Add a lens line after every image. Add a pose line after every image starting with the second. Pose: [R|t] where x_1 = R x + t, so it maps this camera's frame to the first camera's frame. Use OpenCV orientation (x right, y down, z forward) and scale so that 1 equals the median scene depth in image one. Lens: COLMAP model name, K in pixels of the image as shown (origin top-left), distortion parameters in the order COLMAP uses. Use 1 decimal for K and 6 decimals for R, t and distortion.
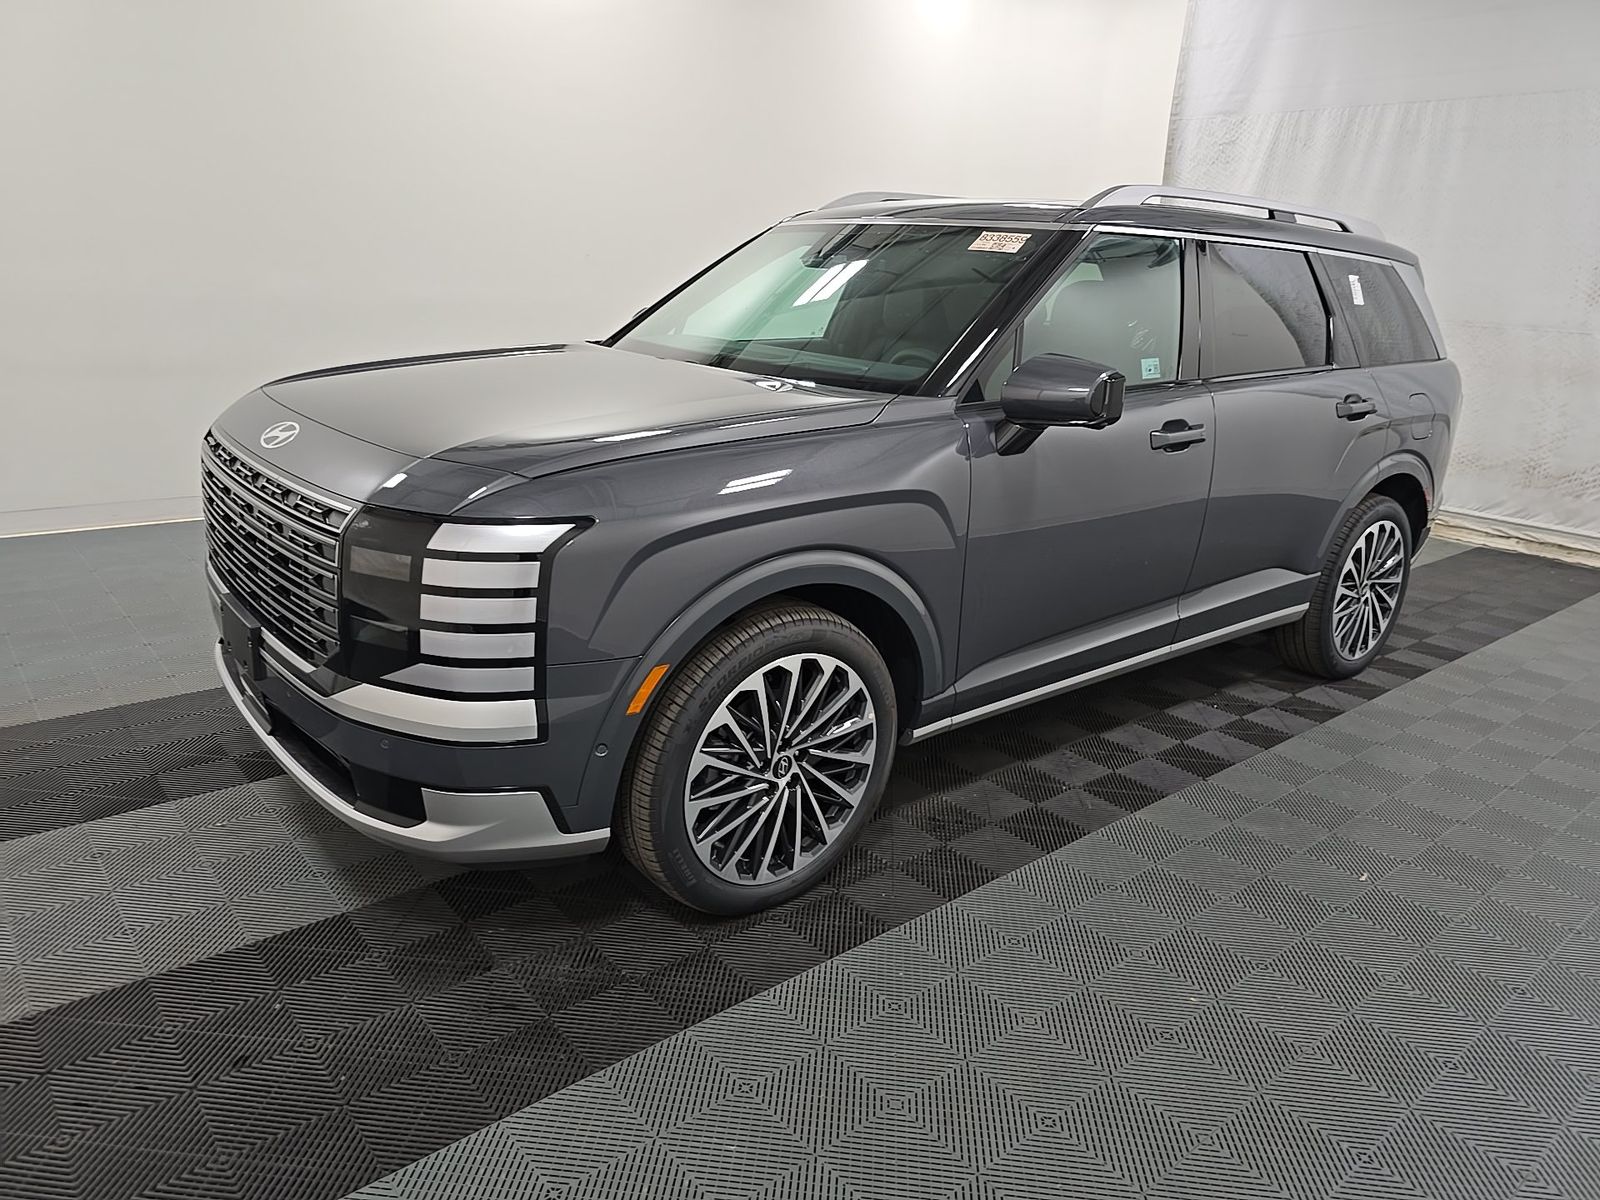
lens RADIAL K [[1087.2, 0, 800.0], [0, 1087.2, 600.0], [0, 0, 1]] dist [0.049286, -0.038812]
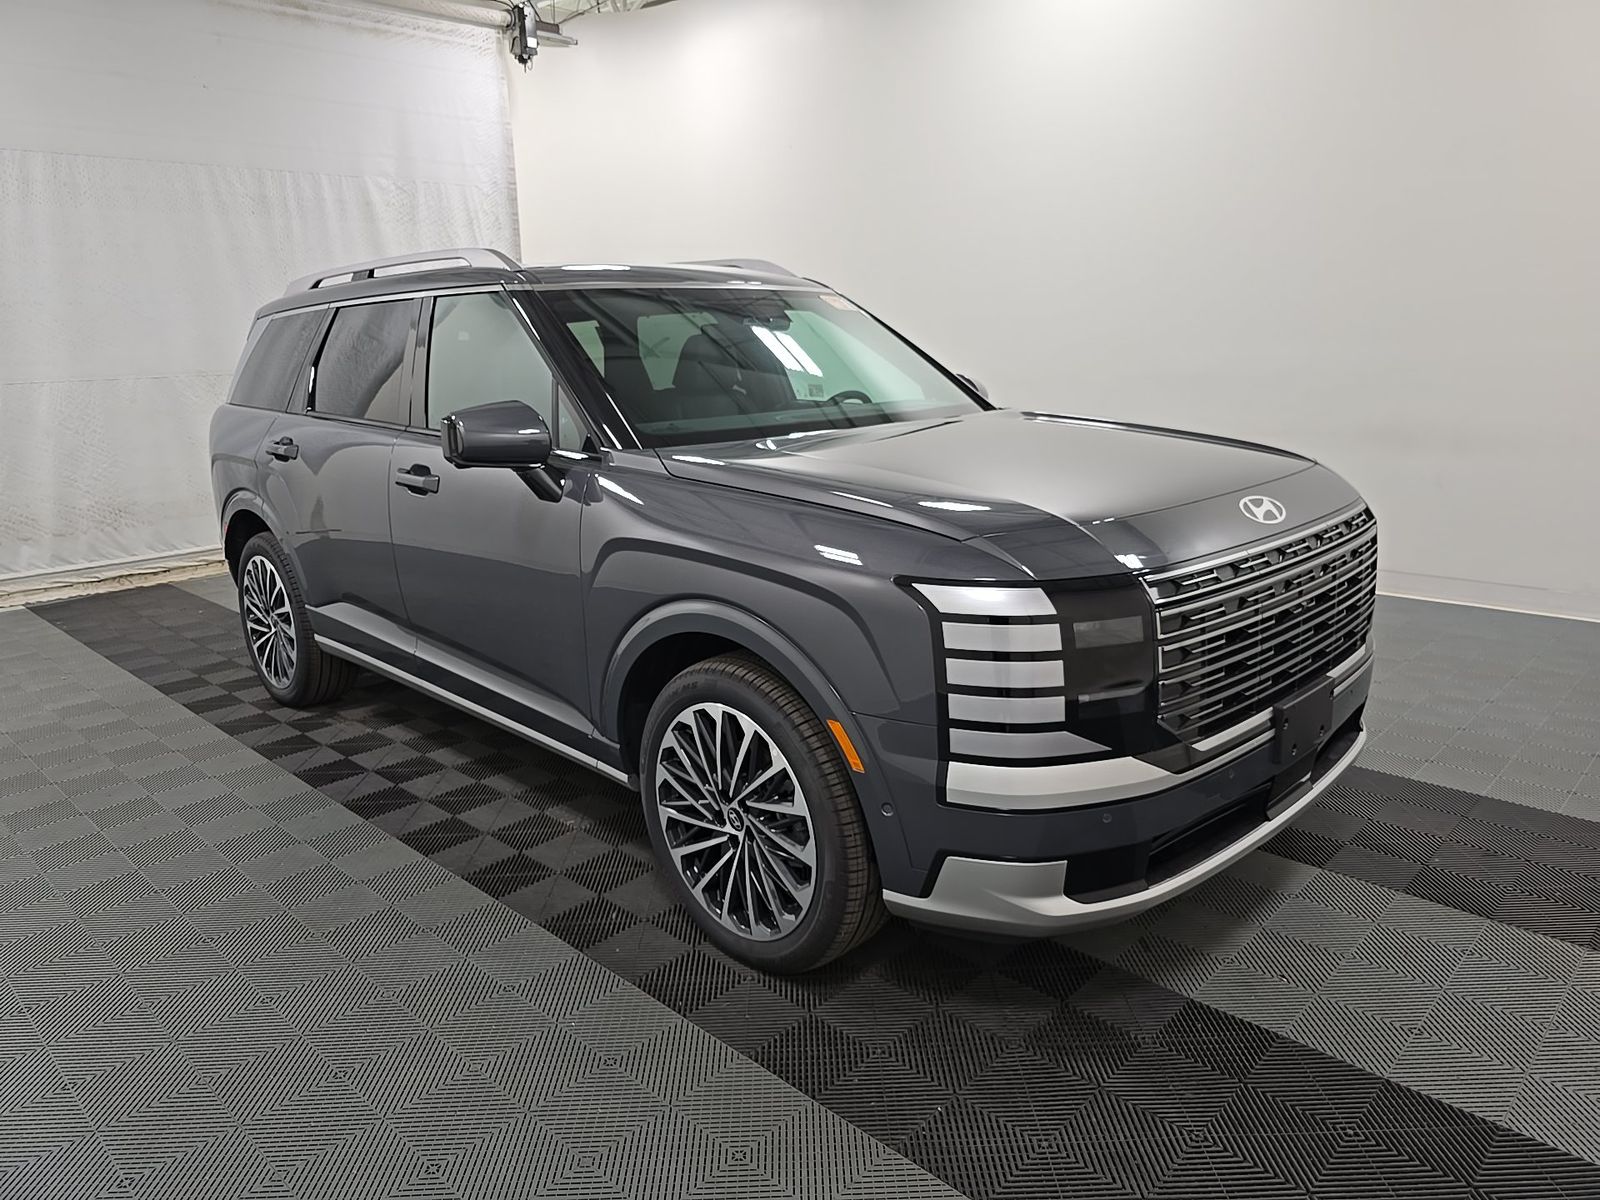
lens RADIAL K [[1087.2, 0, 800.0], [0, 1087.2, 600.0], [0, 0, 1]] dist [0.049286, -0.038812]
pose [[-0.084255, -0.276262, 0.957382, -1.392277], [0.318769, 0.902835, 0.288575, -0.488018], [-0.944080, 0.329497, 0.011996, 1.426535]]
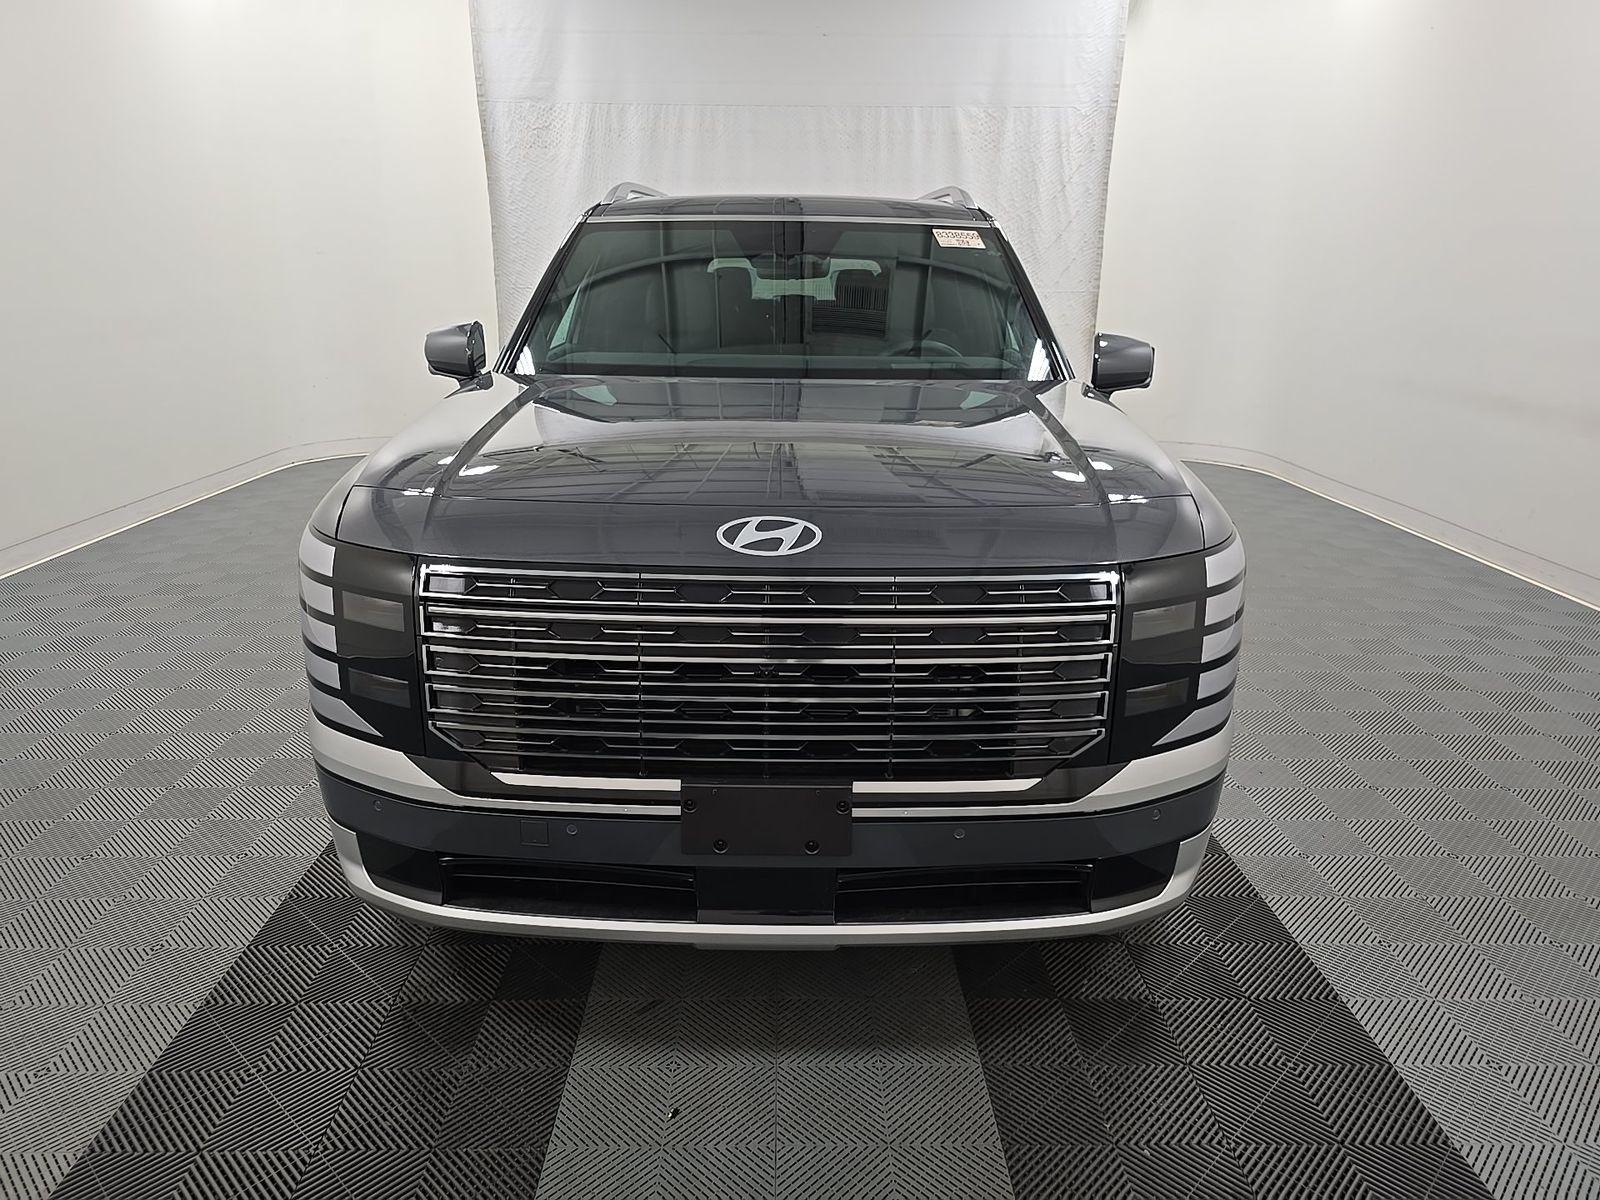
lens RADIAL K [[1087.2, 0, 800.0], [0, 1087.2, 600.0], [0, 0, 1]] dist [0.049286, -0.038812]
pose [[0.644731, -0.258394, 0.719412, -0.987369], [0.242960, 0.961602, 0.127643, -0.187935], [-0.724770, 0.092493, 0.682754, 0.489446]]
